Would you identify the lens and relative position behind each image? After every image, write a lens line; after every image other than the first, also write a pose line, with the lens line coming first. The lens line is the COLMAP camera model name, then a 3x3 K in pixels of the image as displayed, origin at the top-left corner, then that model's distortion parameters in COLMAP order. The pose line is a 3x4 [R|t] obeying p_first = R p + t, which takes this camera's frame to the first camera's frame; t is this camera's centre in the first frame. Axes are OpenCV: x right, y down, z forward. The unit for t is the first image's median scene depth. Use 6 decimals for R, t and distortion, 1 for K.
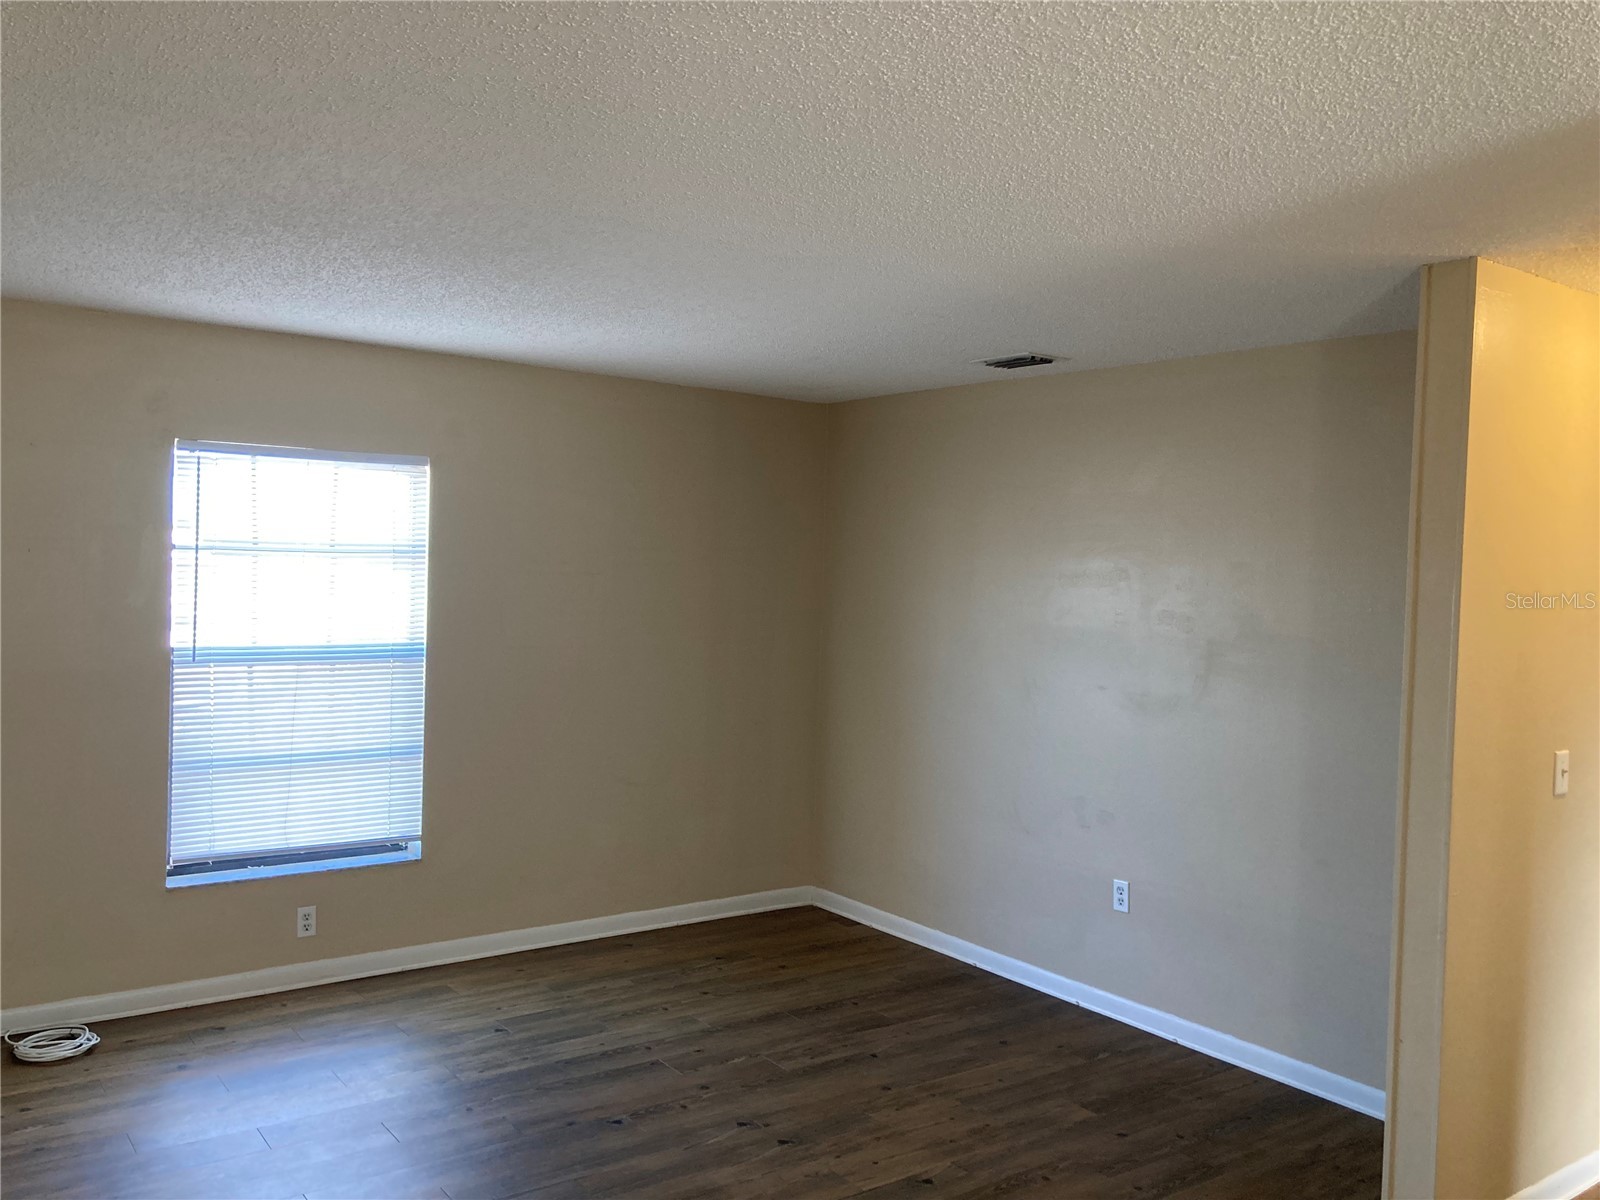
lens RADIAL K [[1321.4, 0, 800.6], [0, 1321.4, 575.2], [0, 0, 1]] dist [-0.005701, 0.006691]
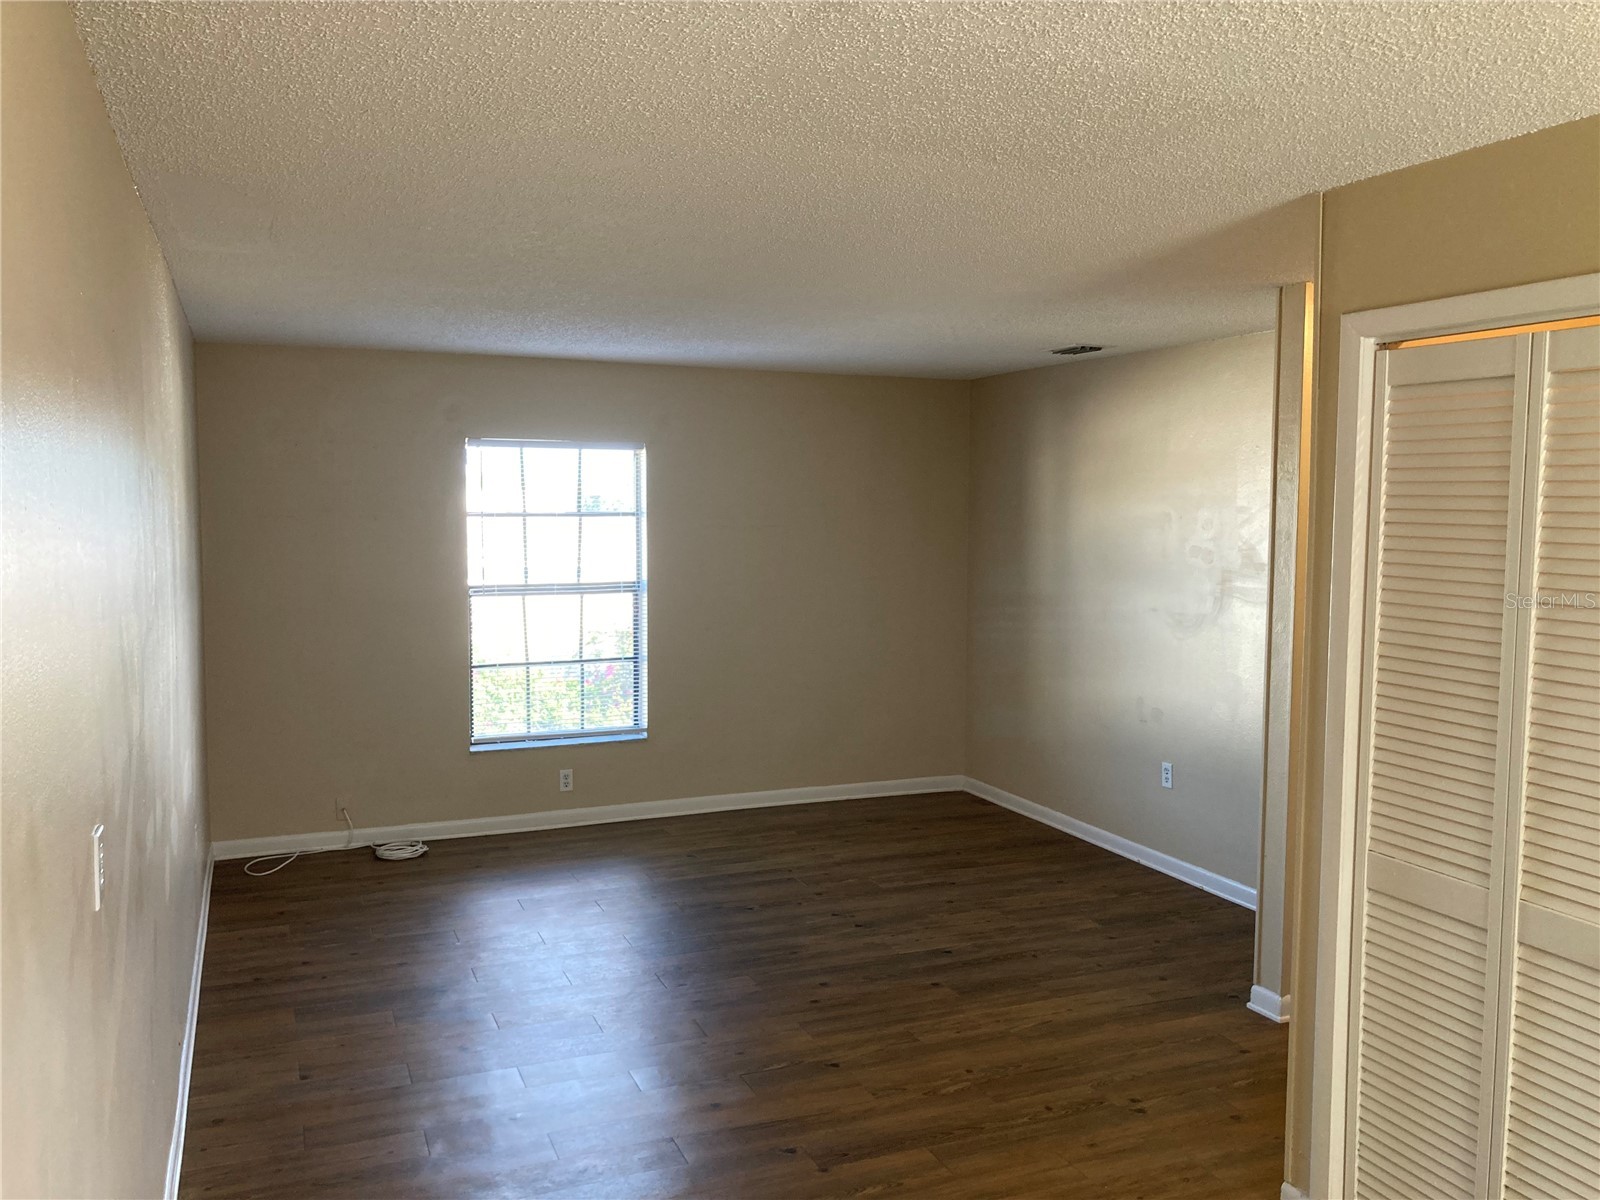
lens RADIAL K [[1312.0, 0, 809.8], [0, 1312.0, 594.8], [0, 0, 1]] dist [0.071333, -0.107590]
pose [[0.970037, -0.010130, -0.242745, 0.231458], [0.023158, 0.998436, 0.050875, 0.000876], [0.241850, -0.054972, 0.968755, -0.298264]]
